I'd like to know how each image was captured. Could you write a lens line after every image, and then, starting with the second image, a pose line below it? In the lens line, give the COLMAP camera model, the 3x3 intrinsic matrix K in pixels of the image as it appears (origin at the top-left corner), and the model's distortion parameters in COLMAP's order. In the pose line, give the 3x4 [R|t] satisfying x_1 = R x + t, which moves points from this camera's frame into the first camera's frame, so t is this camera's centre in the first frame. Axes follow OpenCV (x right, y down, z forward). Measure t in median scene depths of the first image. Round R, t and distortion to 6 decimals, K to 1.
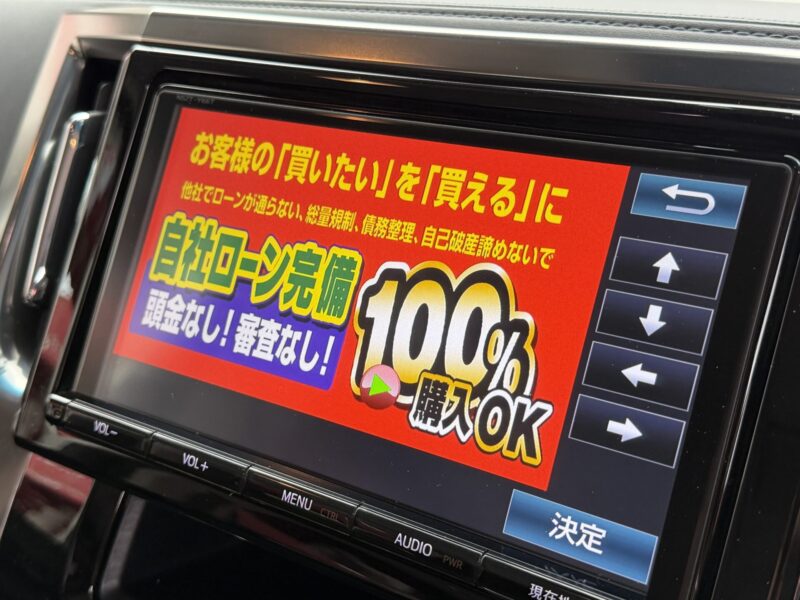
lens RADIAL K [[1022.7, 0, 400.0], [0, 1022.7, 300.0], [0, 0, 1]] dist [0.125445, 0.013815]
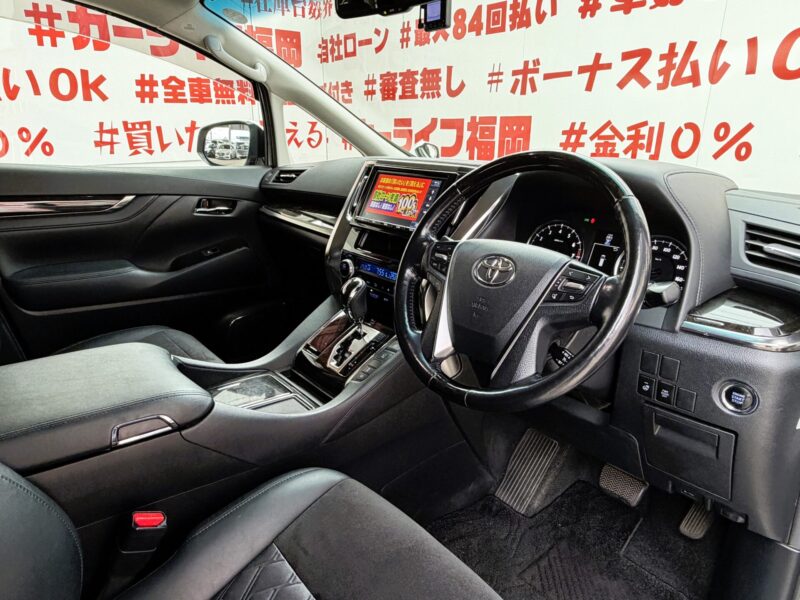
lens RADIAL K [[511.5, 0, 400.0], [0, 511.5, 300.0], [0, 0, 1]] dist [0.002337, 0.000807]
pose [[0.963696, 0.098261, -0.248263, 0.876302], [-0.108248, 0.993761, -0.026865, 0.749950], [0.244074, 0.052763, 0.968320, -2.264444]]
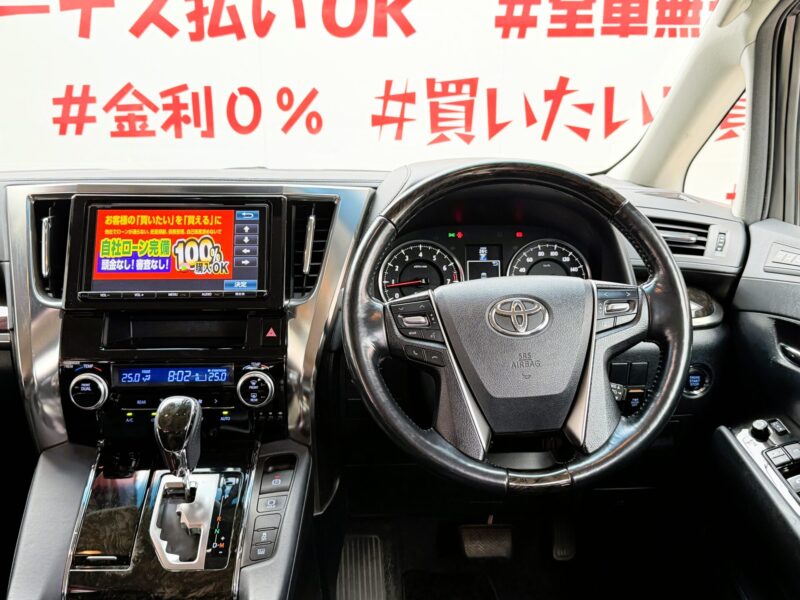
lens RADIAL K [[783.6, 0, 400.0], [0, 783.6, 300.0], [0, 0, 1]] dist [0.192023, -0.433612]
pose [[0.819254, -0.148798, 0.553788, -1.056734], [0.202235, 0.978667, -0.036220, 0.483519], [-0.536585, 0.141669, 0.831869, -2.041575]]
